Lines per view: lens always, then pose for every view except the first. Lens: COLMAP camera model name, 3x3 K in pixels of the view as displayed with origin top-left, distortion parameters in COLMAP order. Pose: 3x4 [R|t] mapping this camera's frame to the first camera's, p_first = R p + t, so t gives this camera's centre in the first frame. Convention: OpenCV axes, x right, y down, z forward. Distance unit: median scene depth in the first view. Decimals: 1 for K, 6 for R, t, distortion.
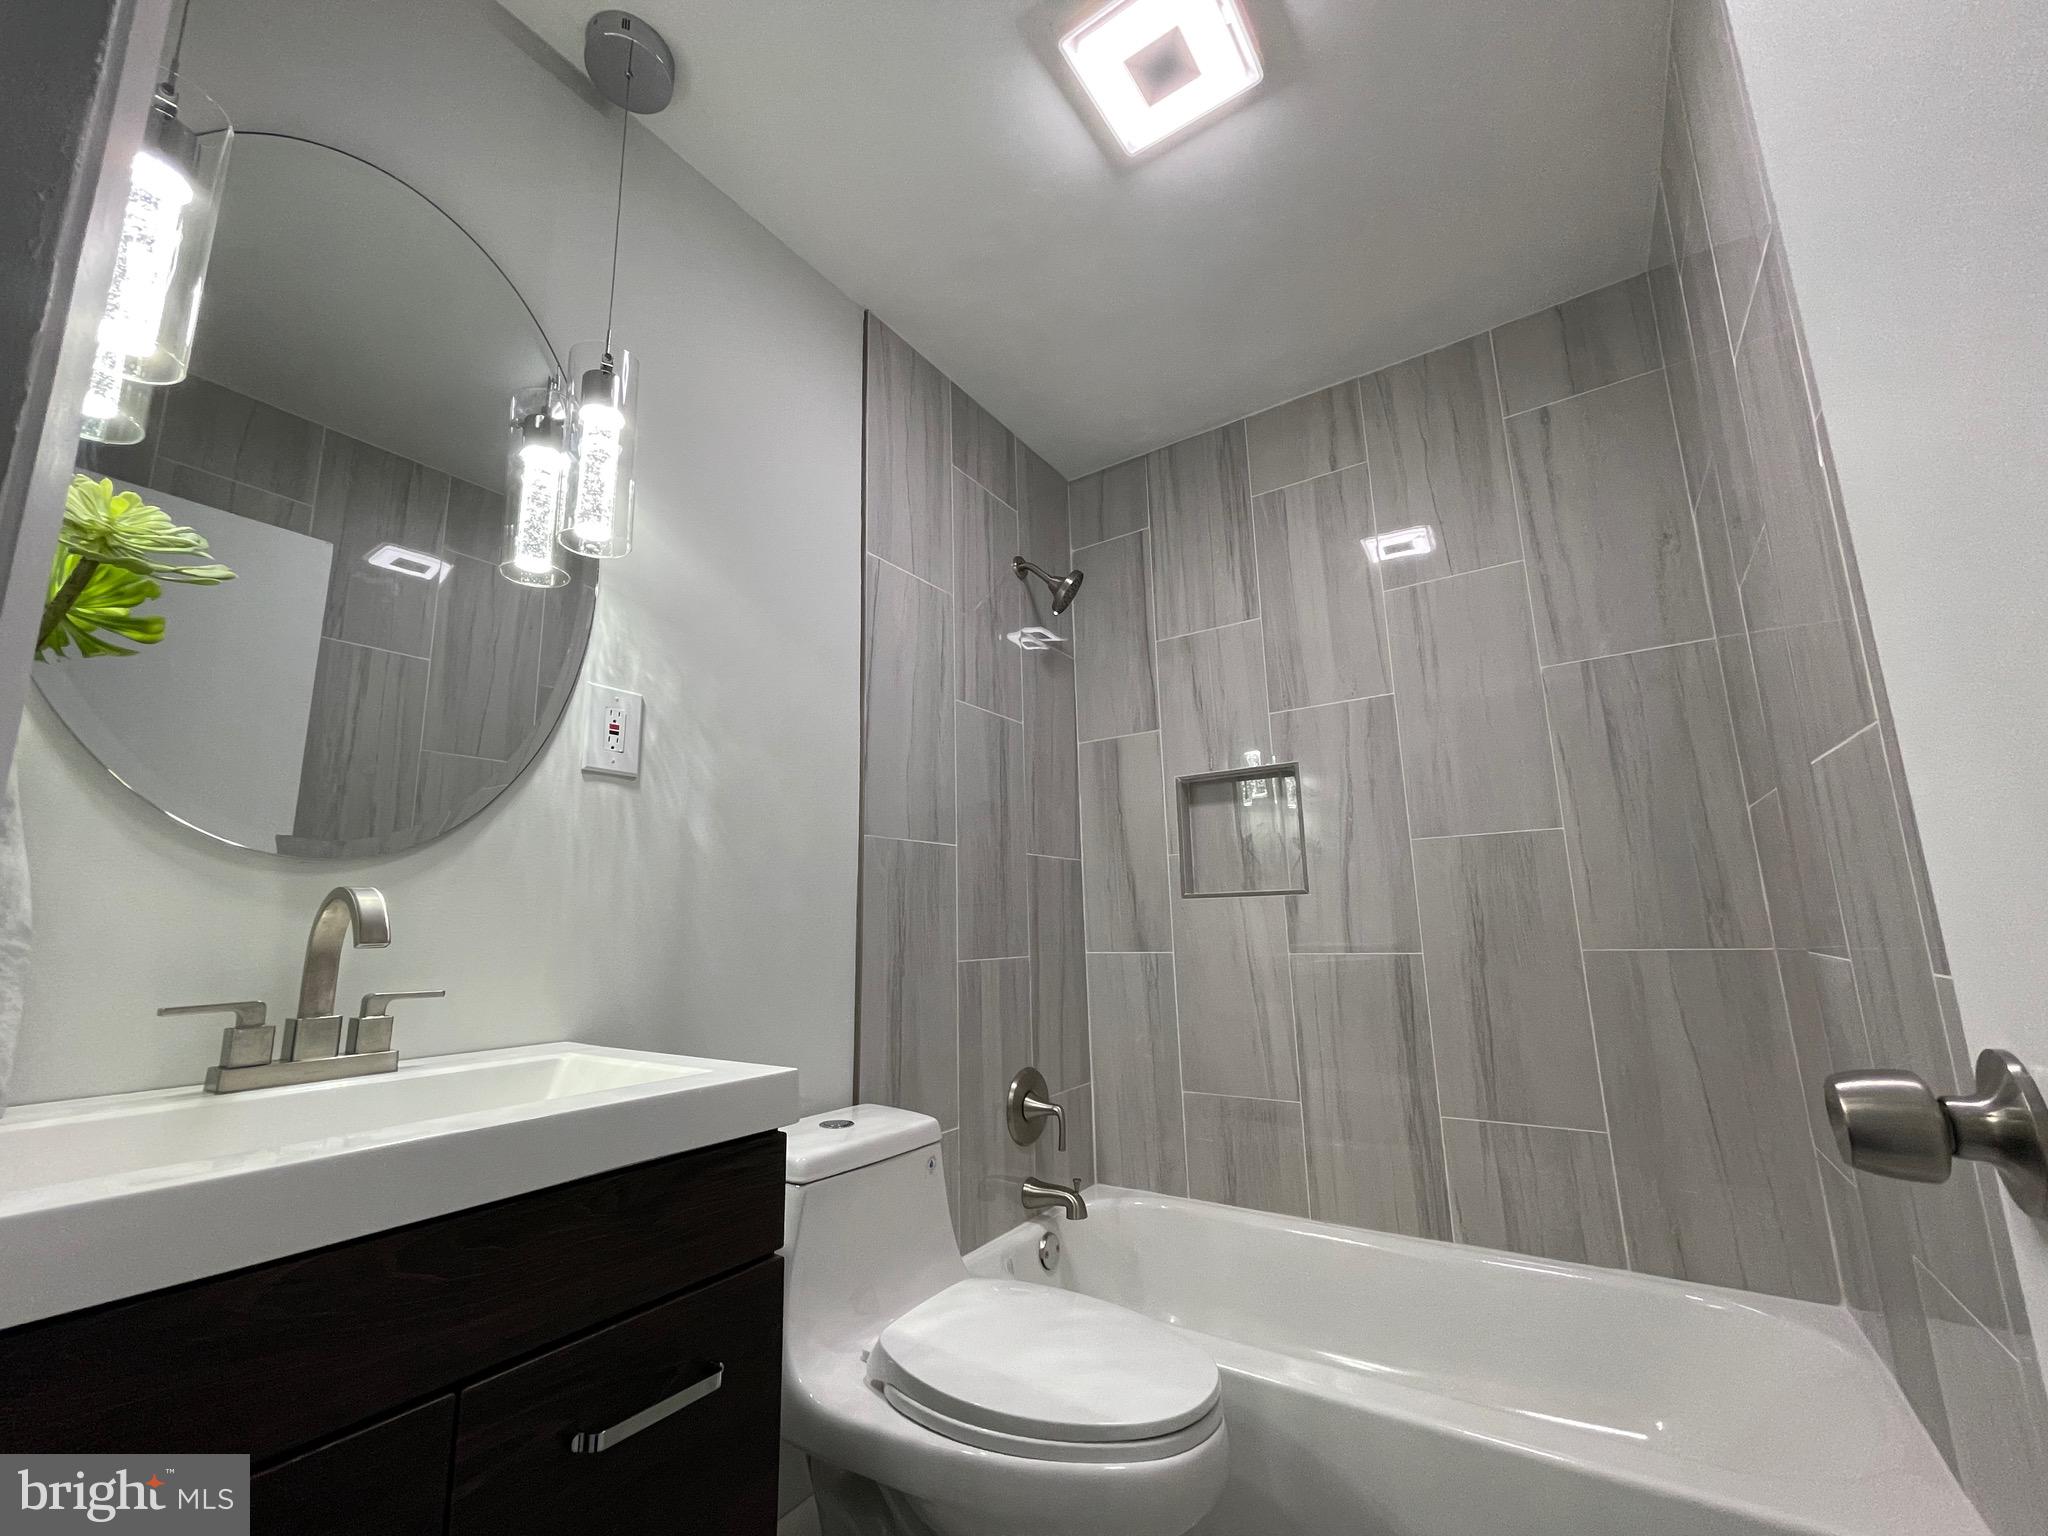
lens RADIAL K [[829.4, 0, 1018.6], [0, 829.4, 767.9], [0, 0, 1]] dist [-0.002837, -0.000229]
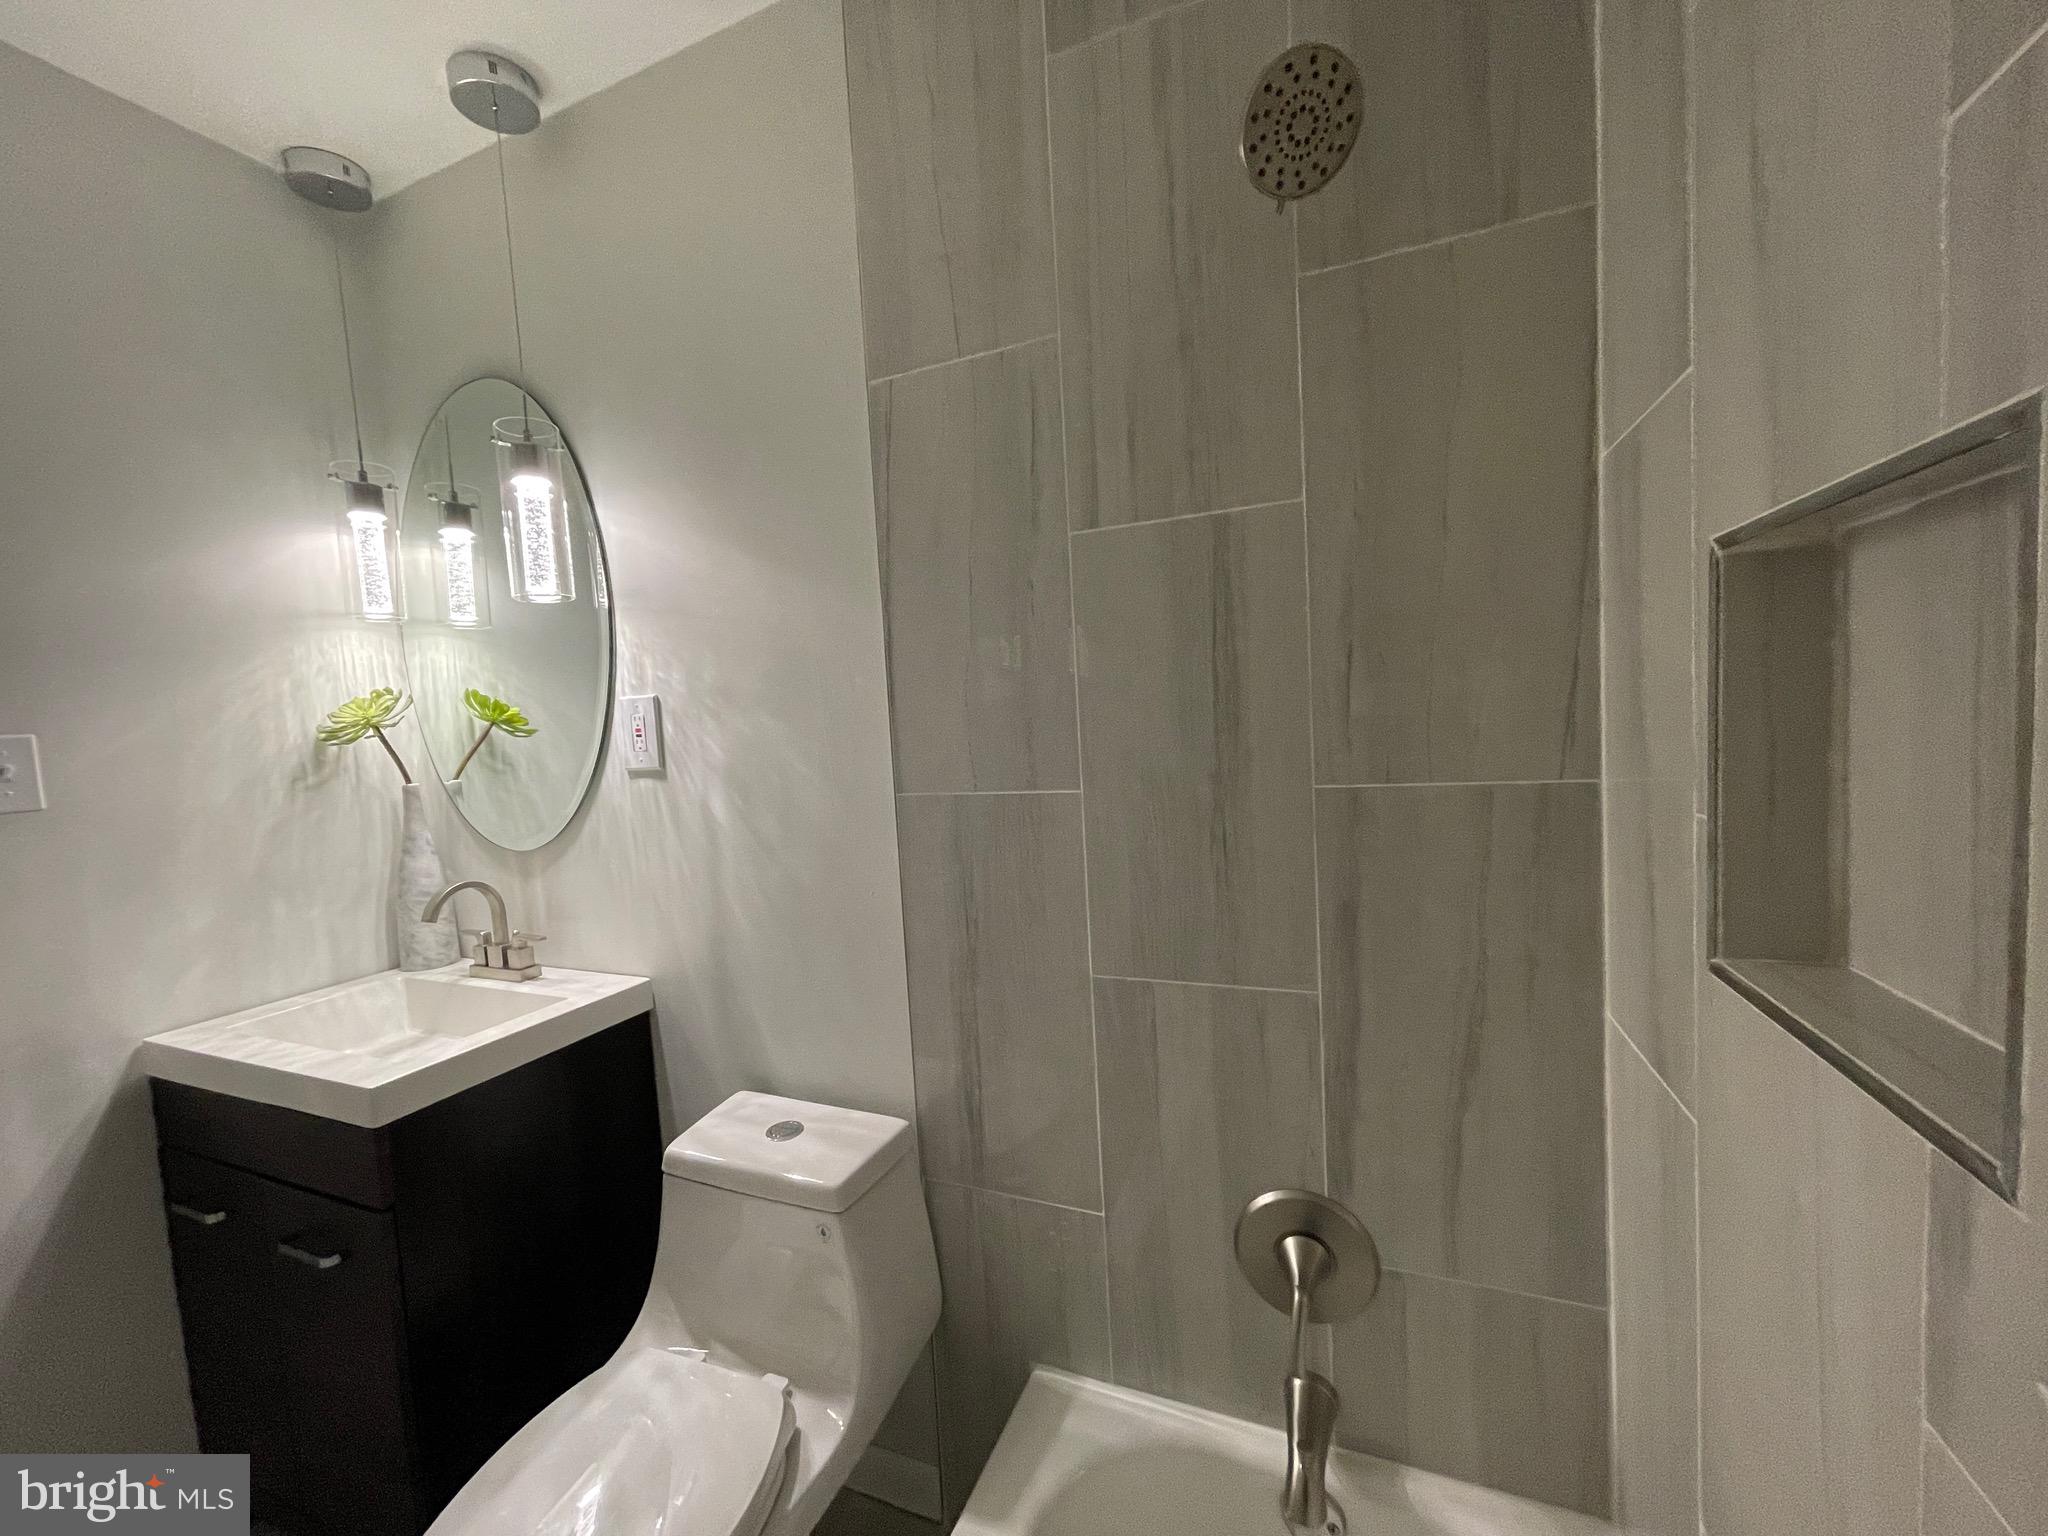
lens RADIAL K [[829.4, 0, 1014.4], [0, 829.4, 775.9], [0, 0, 1]] dist [-0.002837, -0.000229]
pose [[0.171040, 0.079018, -0.982090, 0.723002], [0.238216, 0.963889, 0.119041, 0.000088], [0.956033, -0.254311, 0.146040, 1.247825]]
